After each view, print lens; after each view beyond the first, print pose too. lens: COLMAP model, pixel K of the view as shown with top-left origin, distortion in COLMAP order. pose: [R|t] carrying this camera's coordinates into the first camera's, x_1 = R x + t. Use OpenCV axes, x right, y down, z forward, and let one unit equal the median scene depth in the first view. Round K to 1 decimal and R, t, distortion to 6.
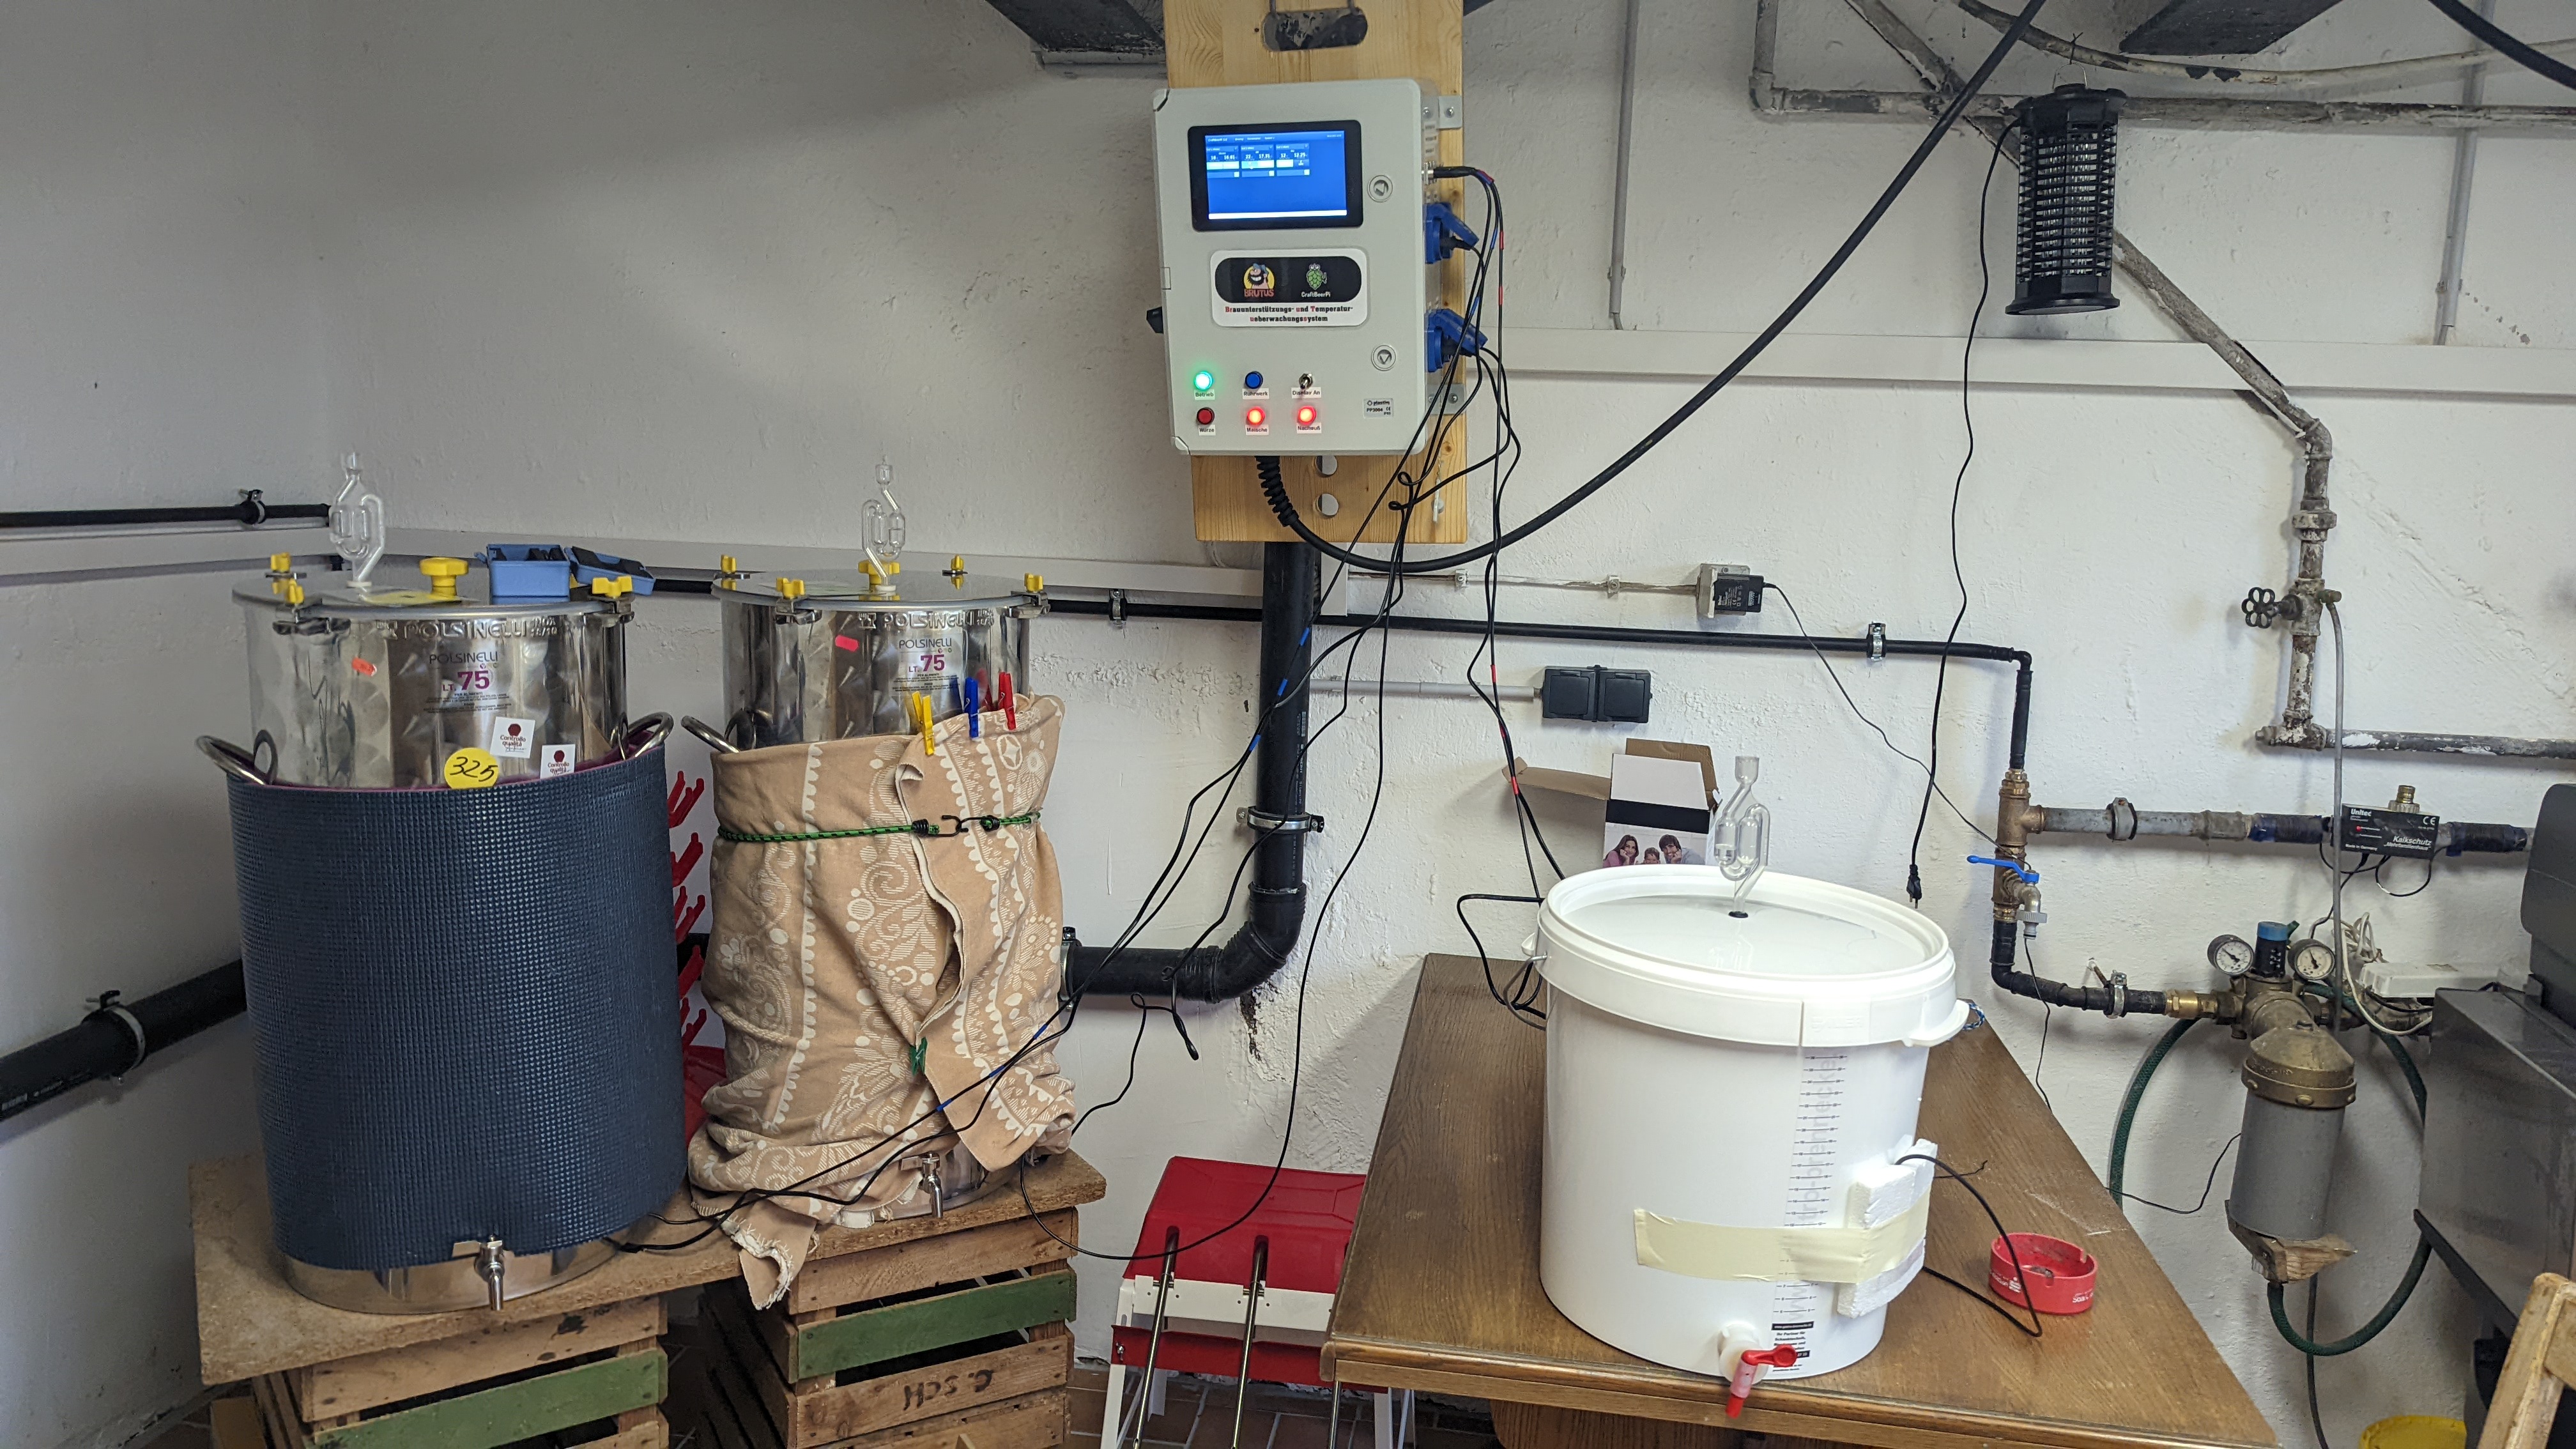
lens RADIAL K [[1843.4, 0, 1288.1], [0, 1843.4, 739.0], [0, 0, 1]] dist [0.102682, -0.110953]
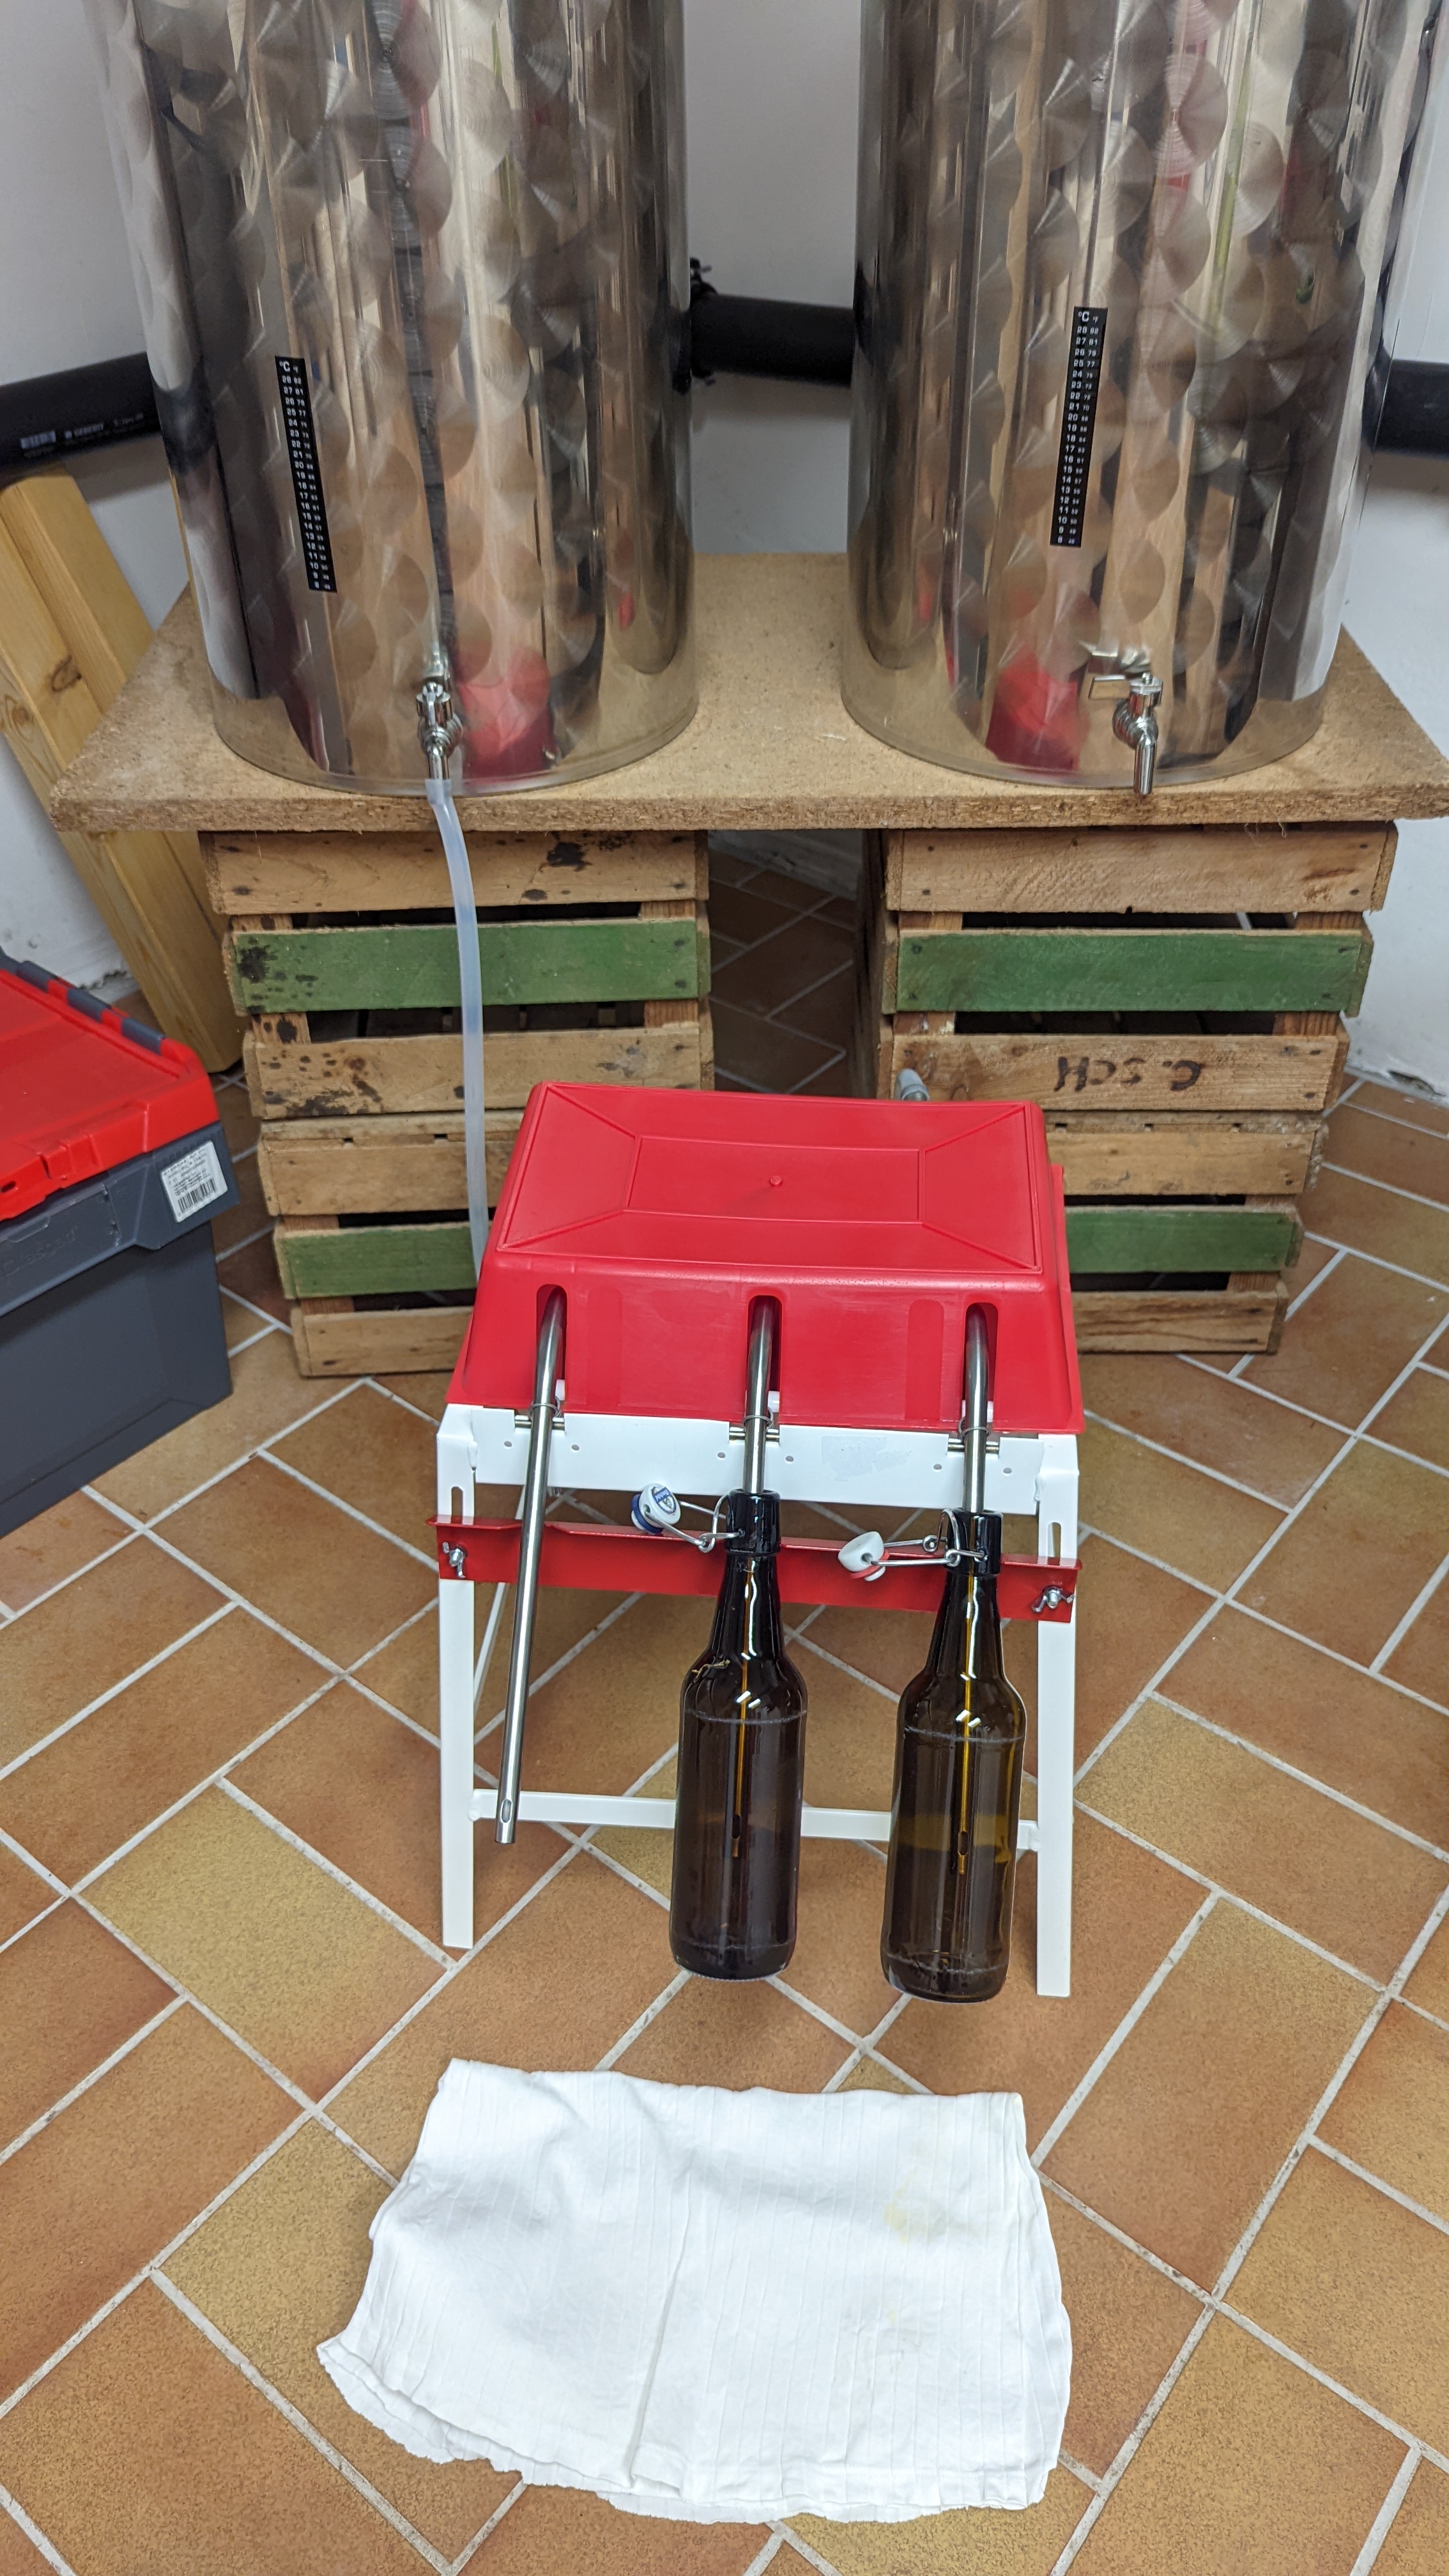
lens RADIAL K [[1843.4, 0, 806.8], [0, 1843.4, 1292.3], [0, 0, 1]] dist [0.102682, -0.110953]
pose [[0.873833, 0.278189, -0.398782, -0.008535], [-0.054881, 0.871346, 0.487590, 0.117313], [0.483119, -0.404186, 0.776679, 0.446852]]
